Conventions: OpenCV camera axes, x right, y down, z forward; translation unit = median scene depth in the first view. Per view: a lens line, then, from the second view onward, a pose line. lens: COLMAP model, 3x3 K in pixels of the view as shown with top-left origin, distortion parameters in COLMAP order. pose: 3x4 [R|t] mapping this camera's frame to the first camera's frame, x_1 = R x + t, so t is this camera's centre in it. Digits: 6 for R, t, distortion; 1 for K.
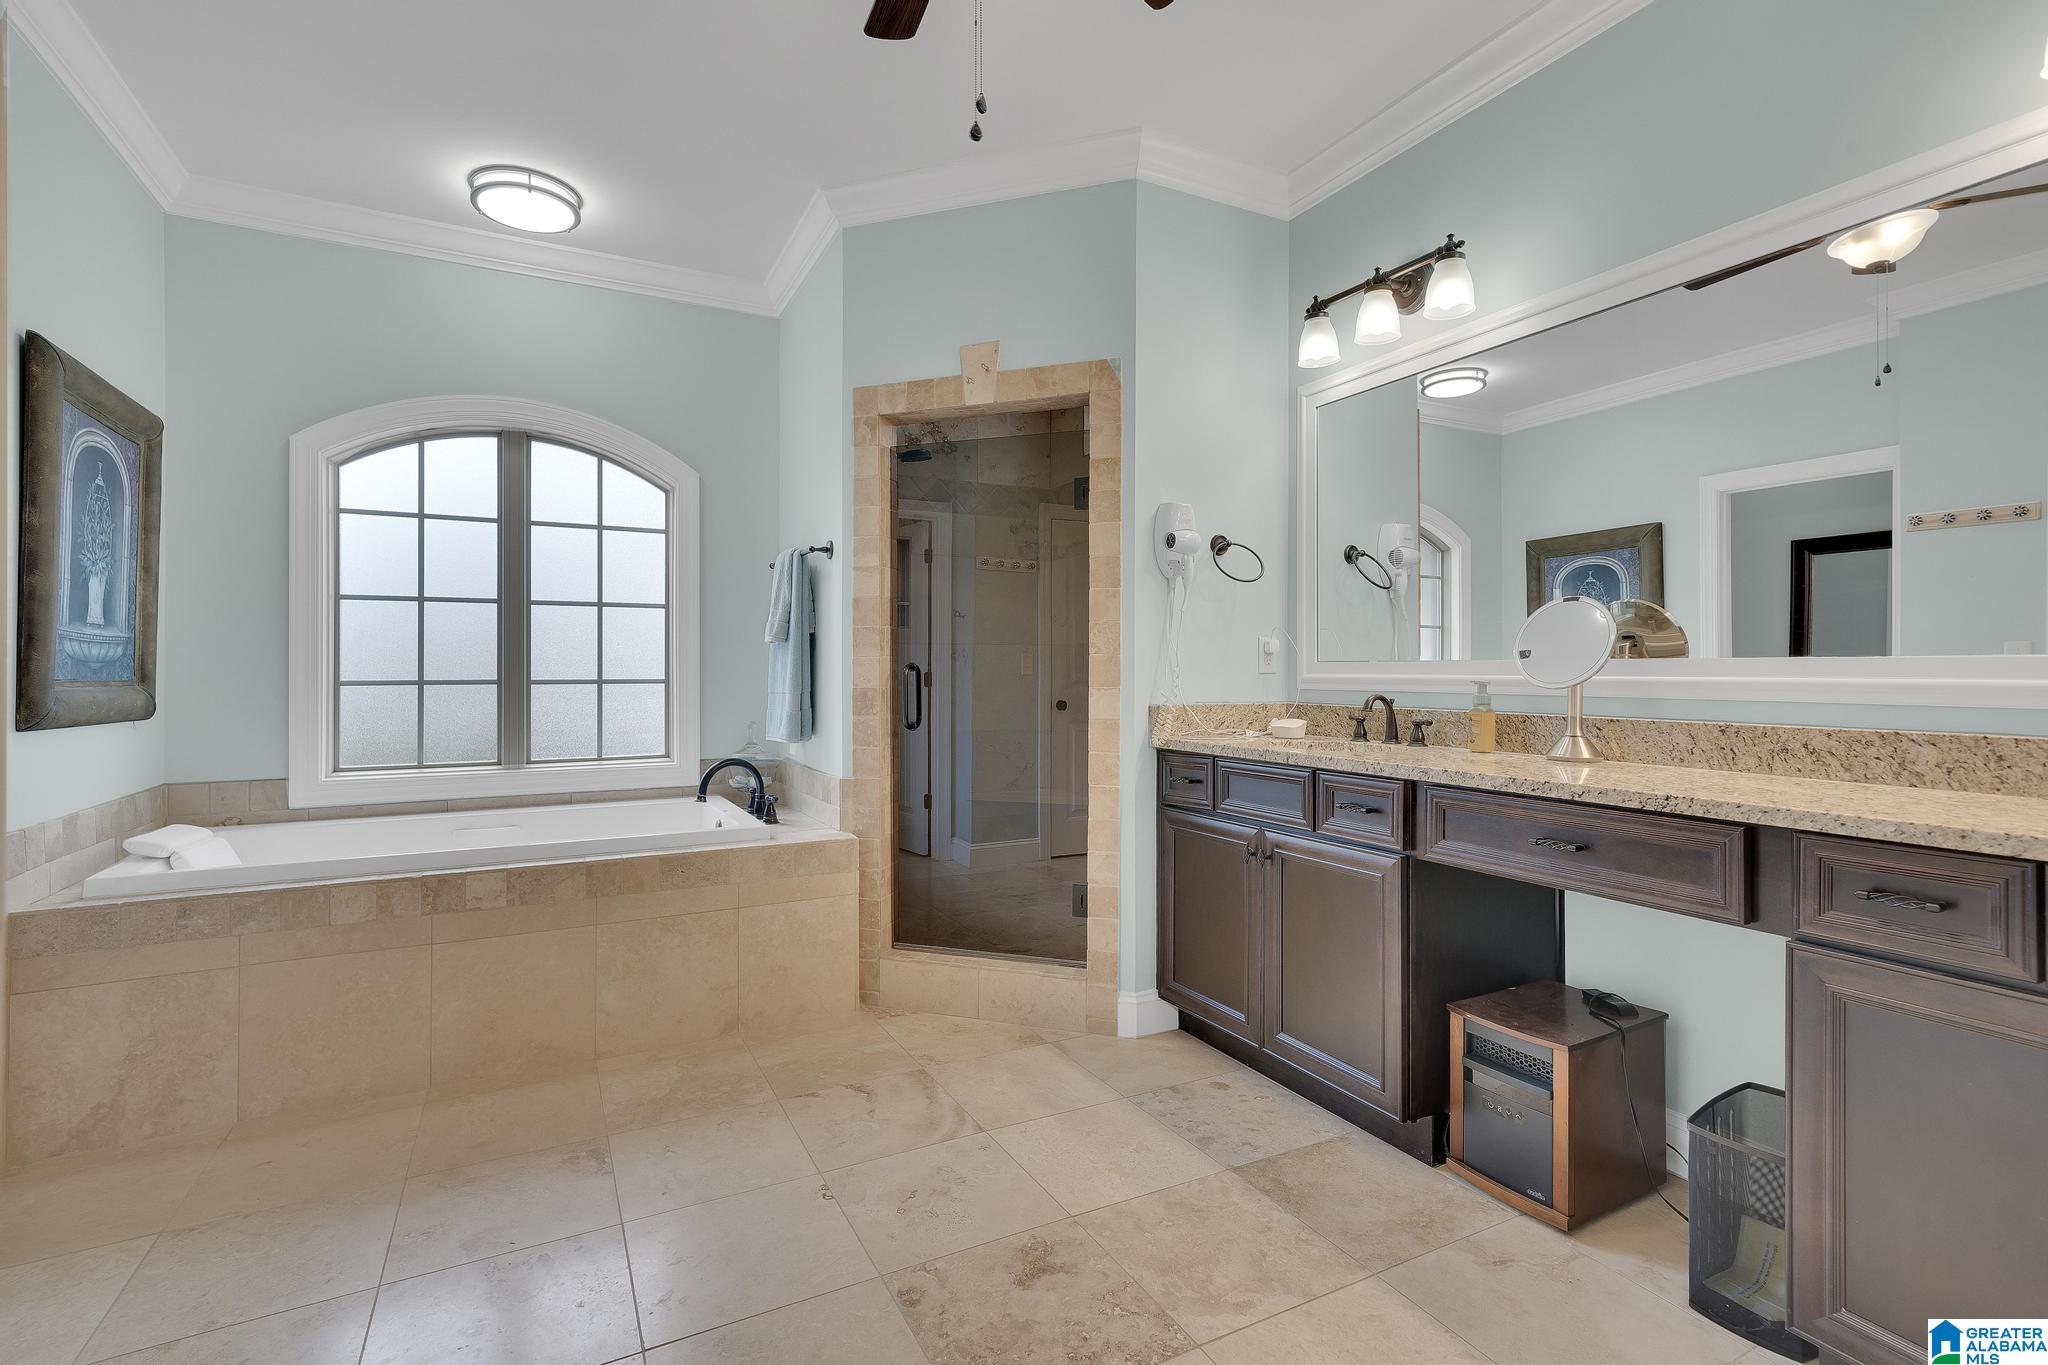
lens RADIAL K [[901.8, 0, 1024.0], [0, 901.8, 682.5], [0, 0, 1]] dist [0.002069, 0.000254]
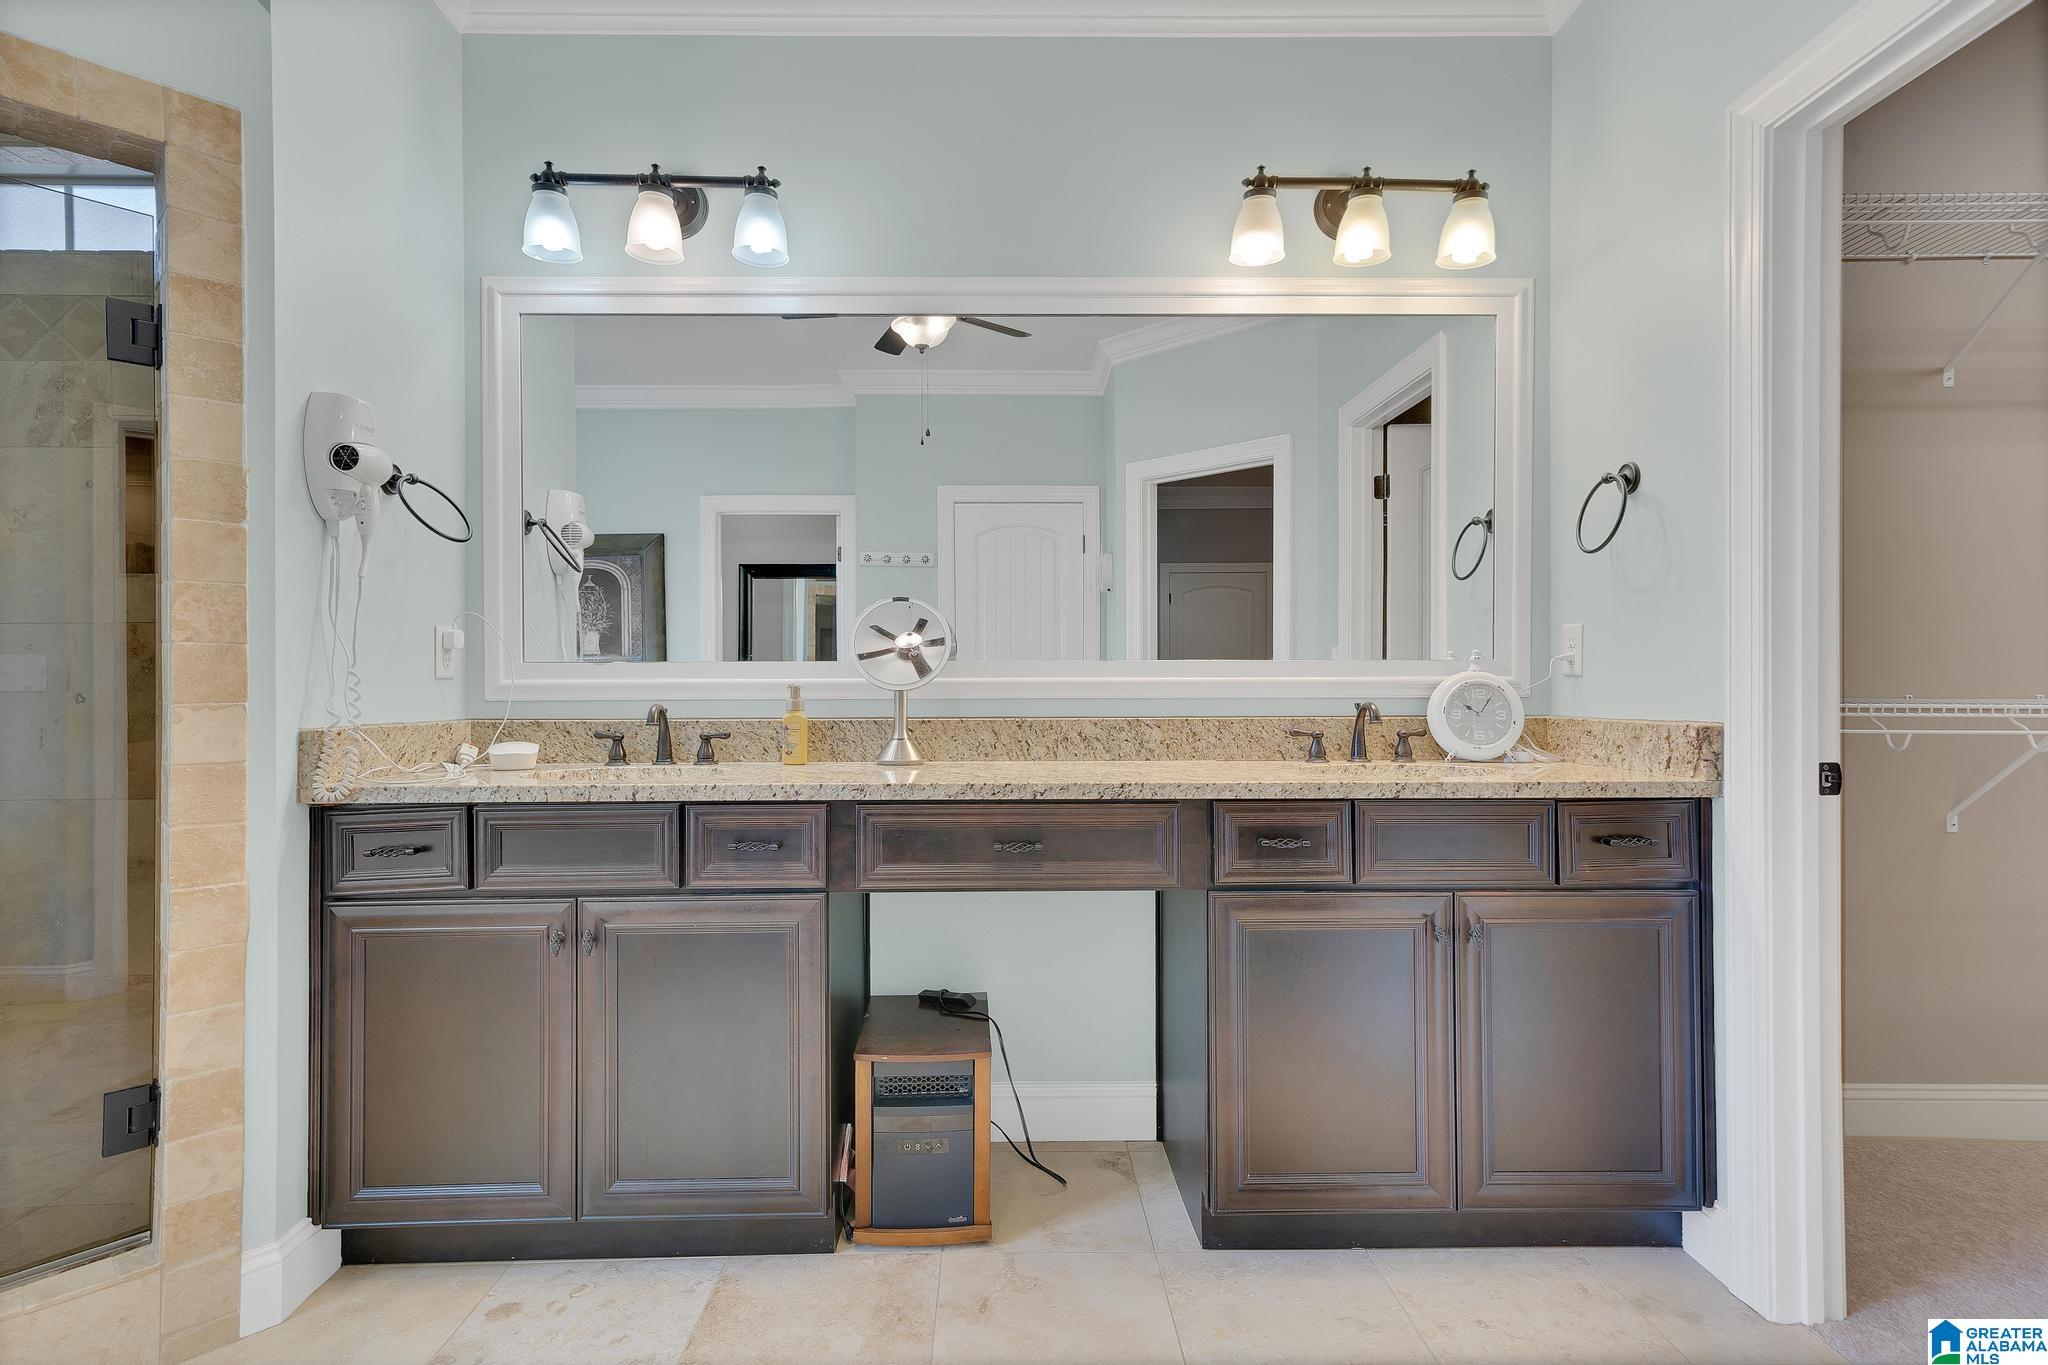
lens RADIAL K [[980.9, 0, 1020.4], [0, 980.9, 685.0], [0, 0, 1]] dist [0.003208, 0.000803]
pose [[0.462046, -0.007579, 0.886823, -0.228674], [0.016665, 0.999861, -0.000137, 0.002431], [-0.886699, 0.014842, 0.462108, 0.325406]]
